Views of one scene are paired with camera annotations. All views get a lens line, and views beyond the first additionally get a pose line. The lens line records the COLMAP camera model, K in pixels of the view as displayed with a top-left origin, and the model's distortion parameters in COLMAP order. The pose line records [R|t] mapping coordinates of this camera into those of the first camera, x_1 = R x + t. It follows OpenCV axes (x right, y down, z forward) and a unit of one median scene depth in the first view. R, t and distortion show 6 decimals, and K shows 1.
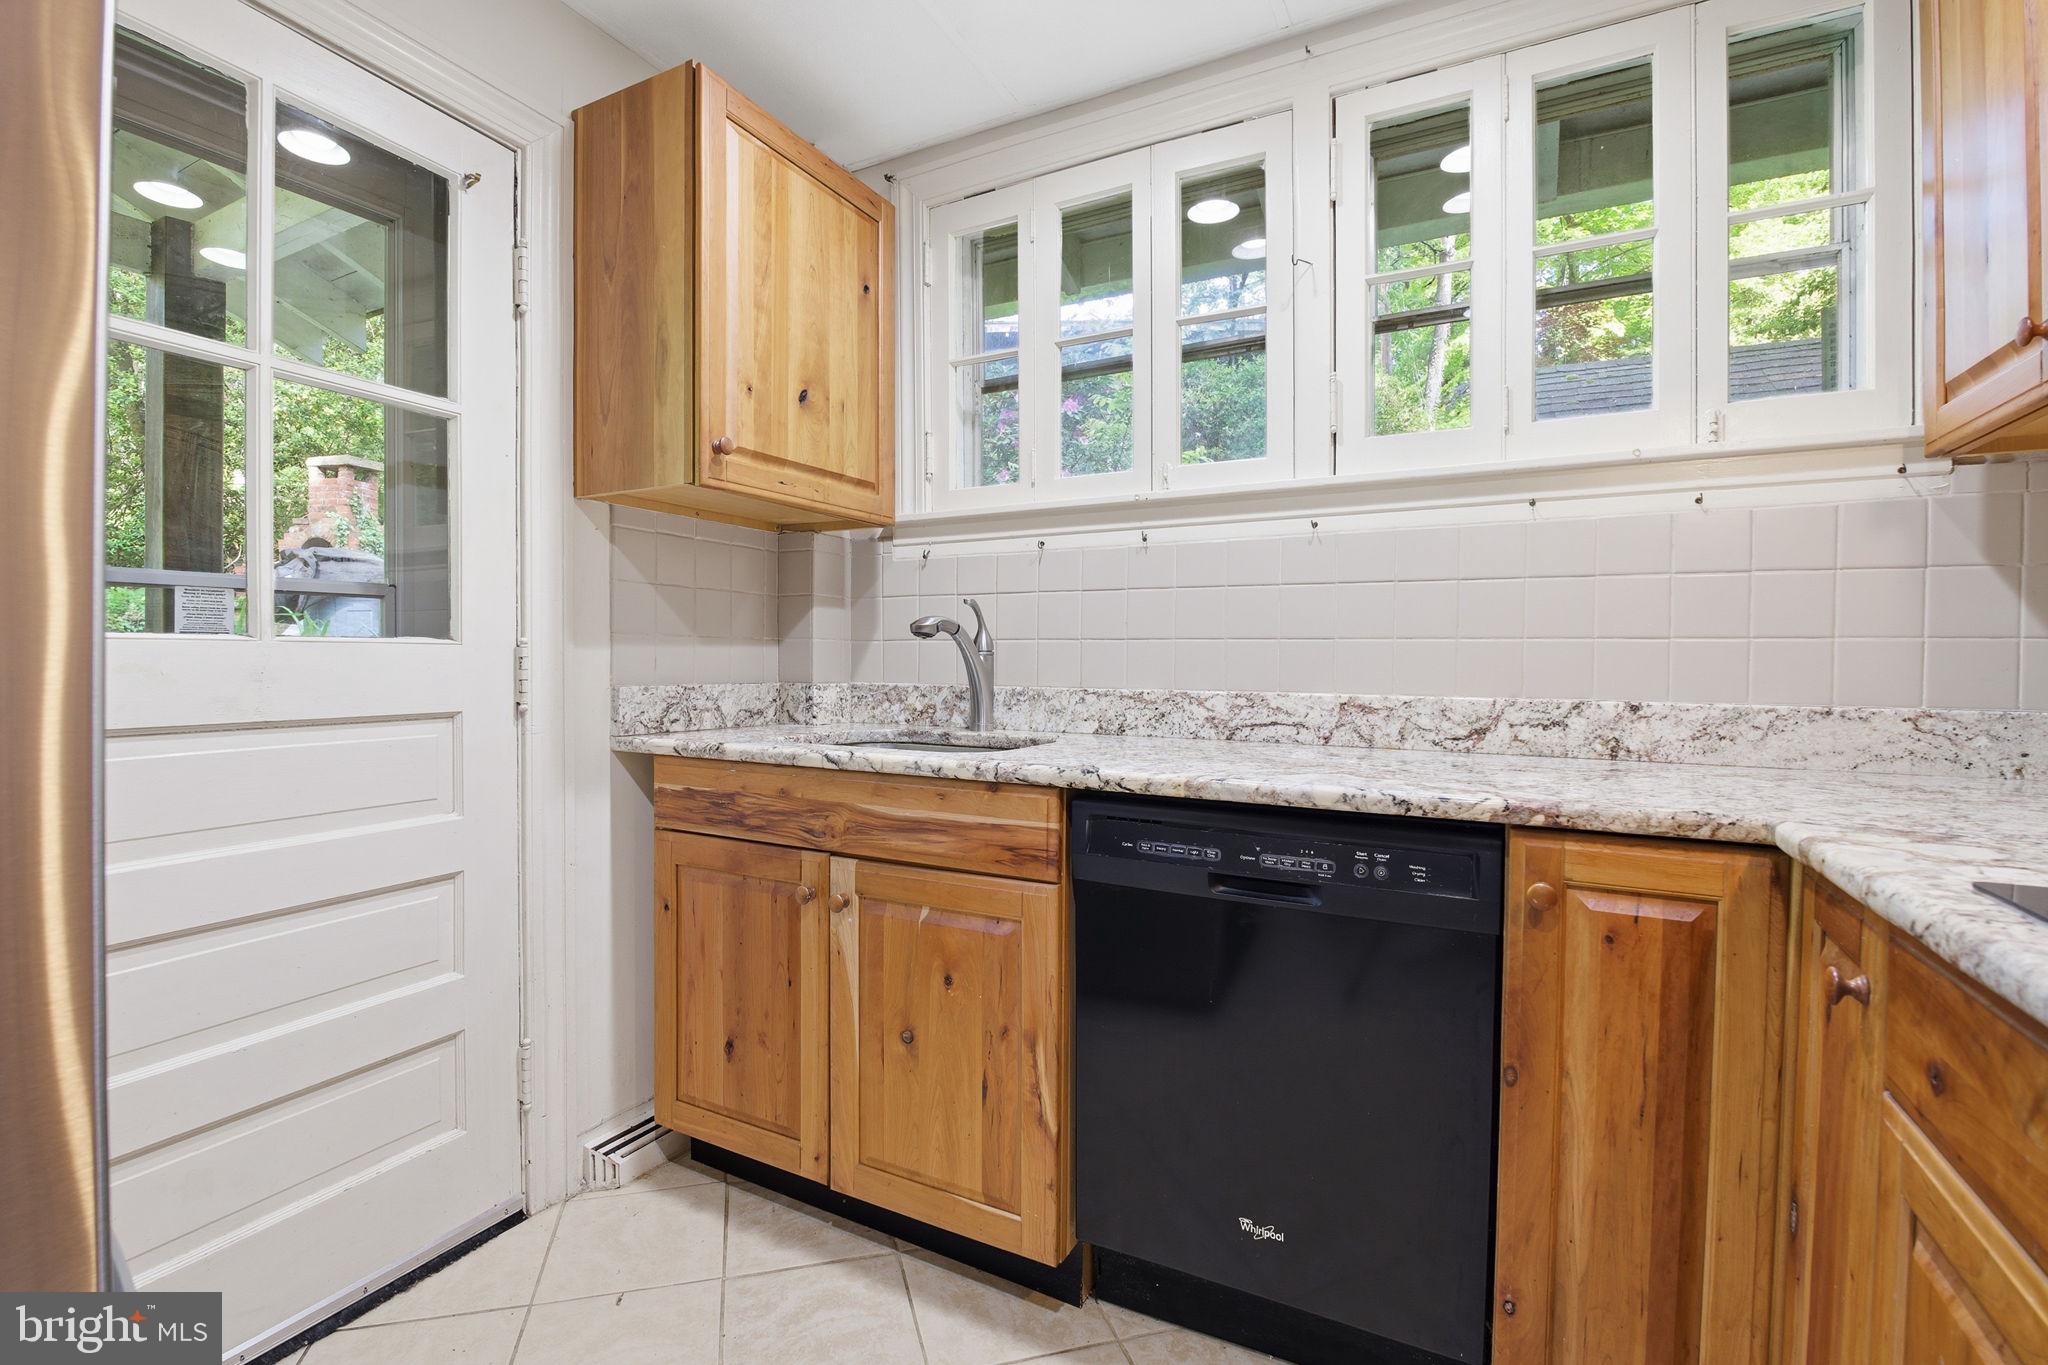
lens RADIAL K [[927.0, 0, 1018.3], [0, 927.0, 671.3], [0, 0, 1]] dist [-0.019356, 0.000806]
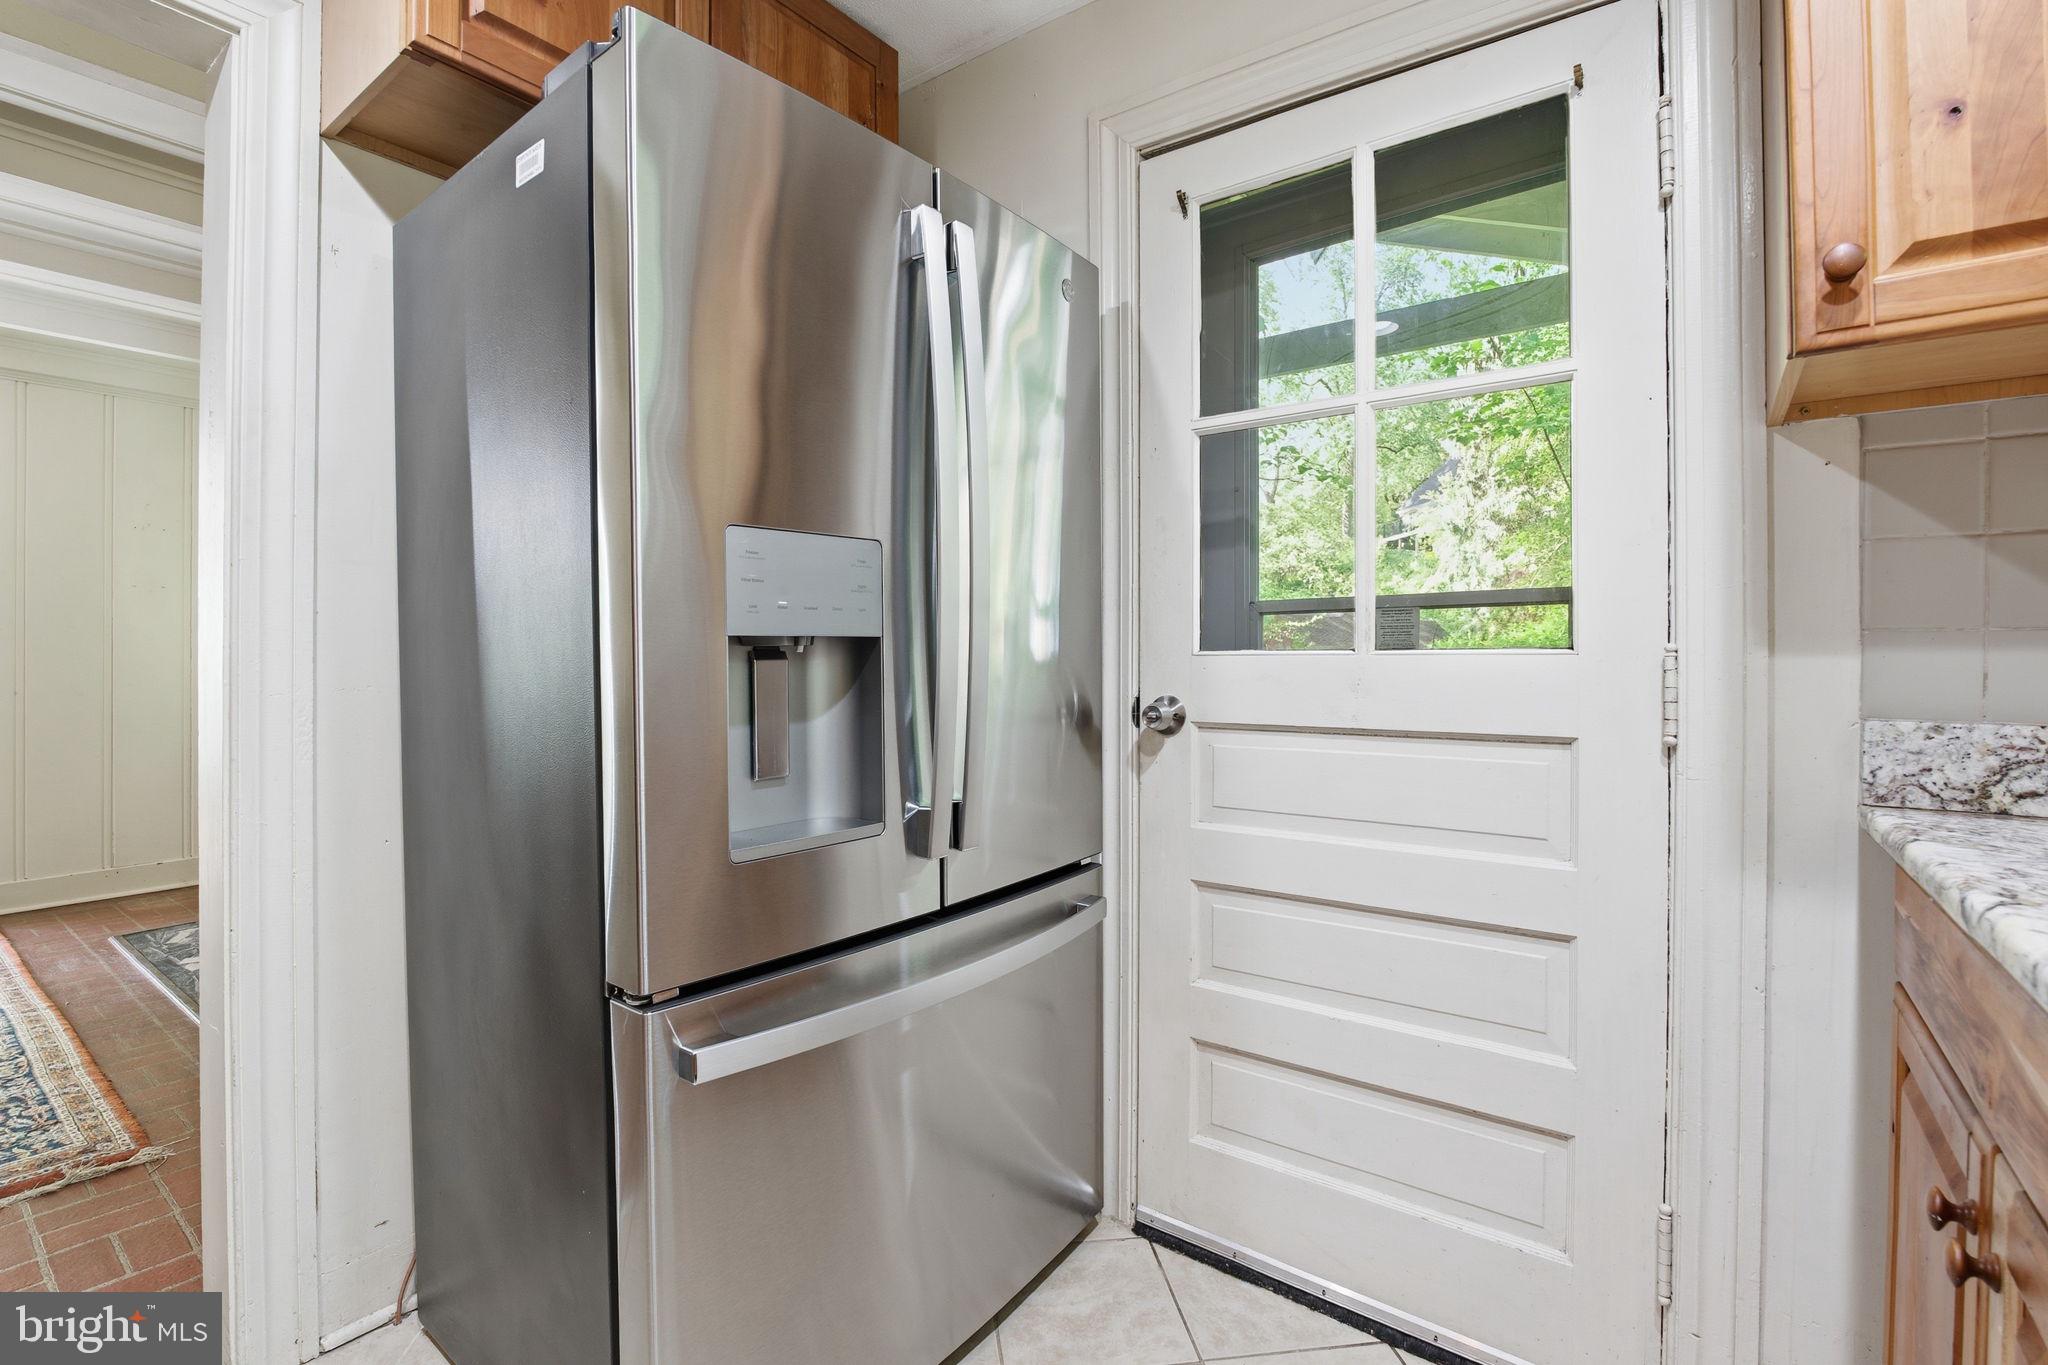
lens RADIAL K [[927.0, 0, 1018.5], [0, 927.0, 663.6], [0, 0, 1]] dist [-0.019356, 0.000806]
pose [[-0.165453, -0.010117, -0.986166, 0.238139], [-0.022563, 0.999724, -0.006471, -0.003907], [0.985959, 0.021181, -0.165636, 0.576221]]
